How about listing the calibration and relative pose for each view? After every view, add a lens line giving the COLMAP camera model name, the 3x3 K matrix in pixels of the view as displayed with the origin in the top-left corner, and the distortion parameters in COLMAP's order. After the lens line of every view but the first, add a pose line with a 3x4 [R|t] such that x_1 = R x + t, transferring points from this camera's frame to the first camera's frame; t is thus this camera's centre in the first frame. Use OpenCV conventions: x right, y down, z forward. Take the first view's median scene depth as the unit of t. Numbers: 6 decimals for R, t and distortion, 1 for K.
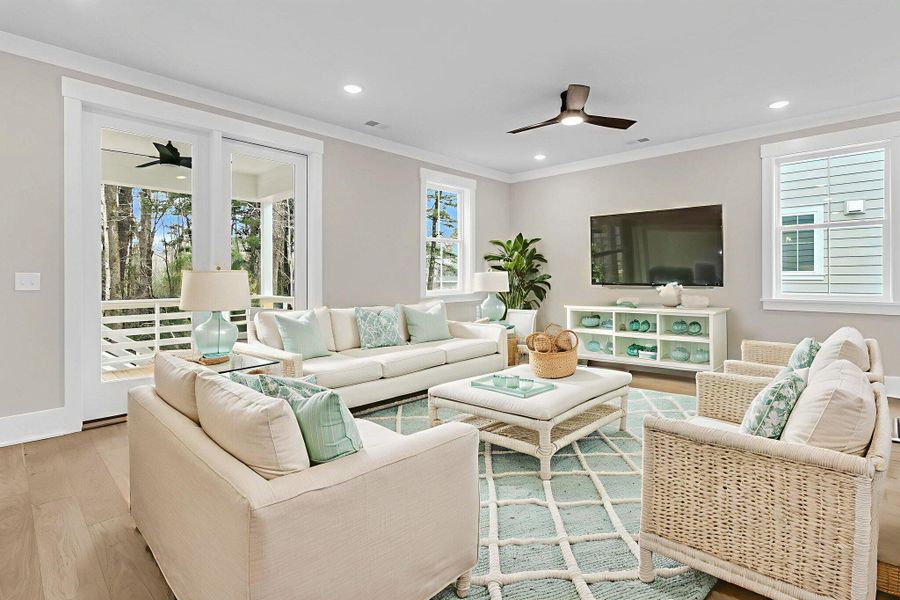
lens RADIAL K [[429.1, 0, 451.4], [0, 429.1, 275.7], [0, 0, 1]] dist [0.000920, 0.000653]
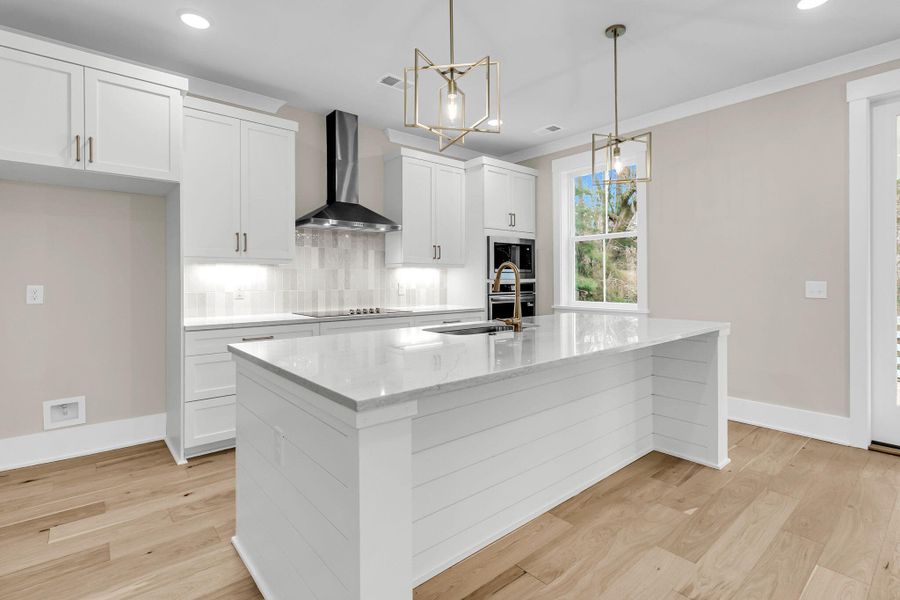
lens RADIAL K [[429.1, 0, 455.9], [0, 429.1, 280.8], [0, 0, 1]] dist [0.000920, 0.000653]
pose [[-0.088899, 0.002697, -0.996037, 0.131592], [0.005048, 0.999985, 0.002258, -0.012799], [0.996028, -0.004827, -0.088912, 0.155736]]
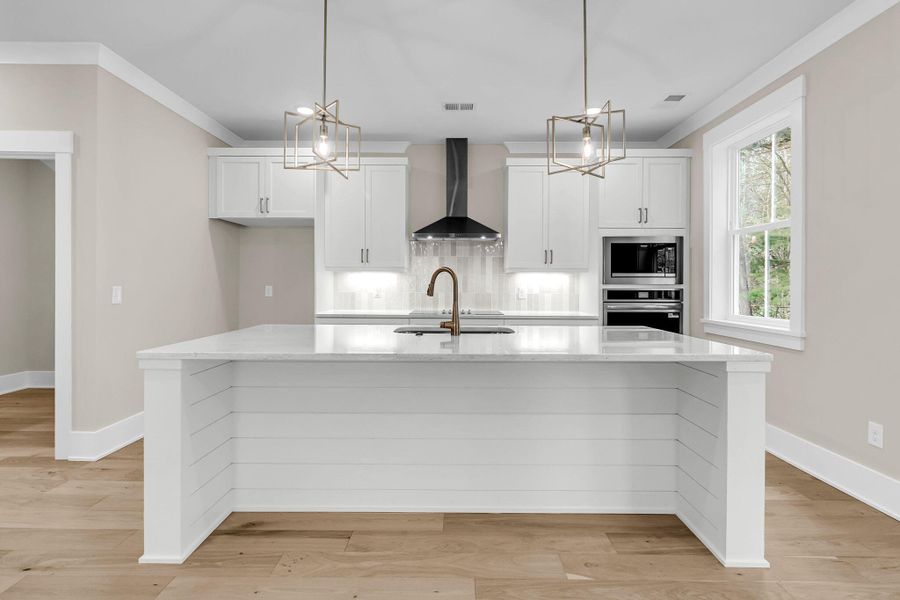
lens RADIAL K [[429.1, 0, 452.5], [0, 429.1, 282.1], [0, 0, 1]] dist [0.000920, 0.000653]
pose [[-0.720876, -0.006686, -0.693032, -0.056102], [-0.003351, 0.999975, -0.006161, -0.012118], [0.693056, -0.002120, -0.720880, 0.661577]]
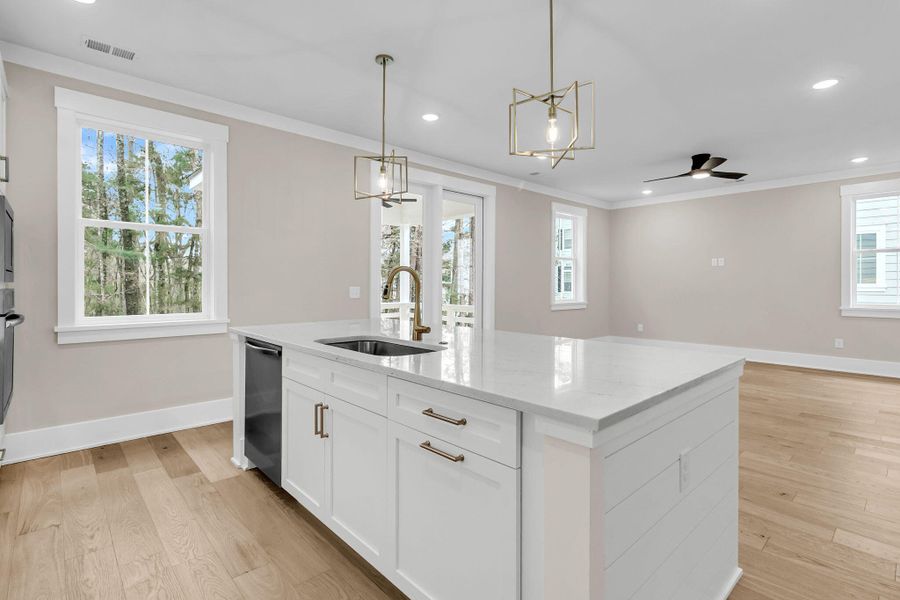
lens RADIAL K [[429.1, 0, 454.7], [0, 429.1, 281.4], [0, 0, 1]] dist [0.000920, 0.000653]
pose [[0.998259, -0.000447, -0.058977, -0.422435], [0.000006, 0.999972, -0.007467, -0.011472], [0.058979, 0.007453, 0.998231, -0.414723]]
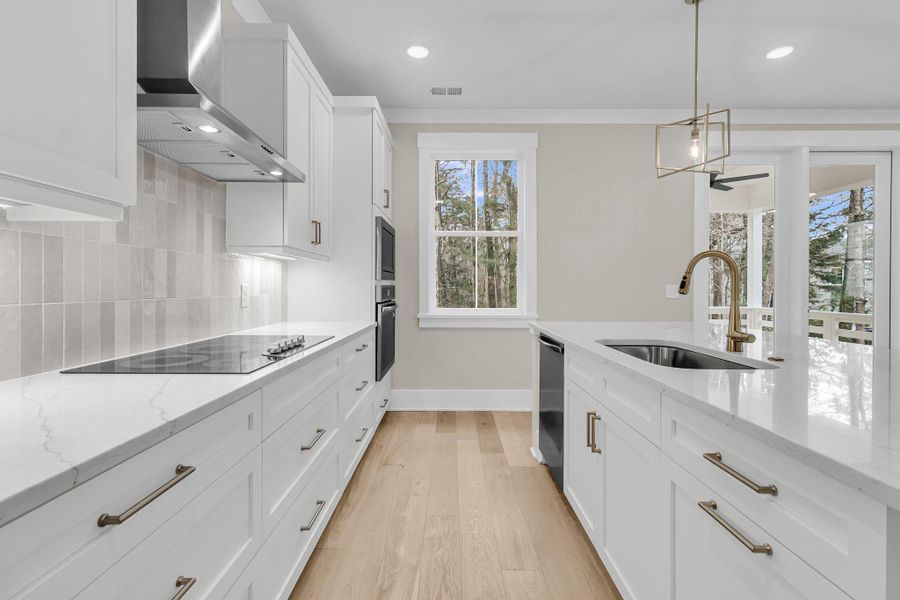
lens RADIAL K [[429.1, 0, 447.2], [0, 429.1, 285.7], [0, 0, 1]] dist [0.000920, 0.000653]
pose [[0.690152, -0.001715, -0.723663, -0.397761], [0.000222, 0.999998, -0.002158, -0.000805], [0.723665, 0.001329, 0.690151, -0.336547]]
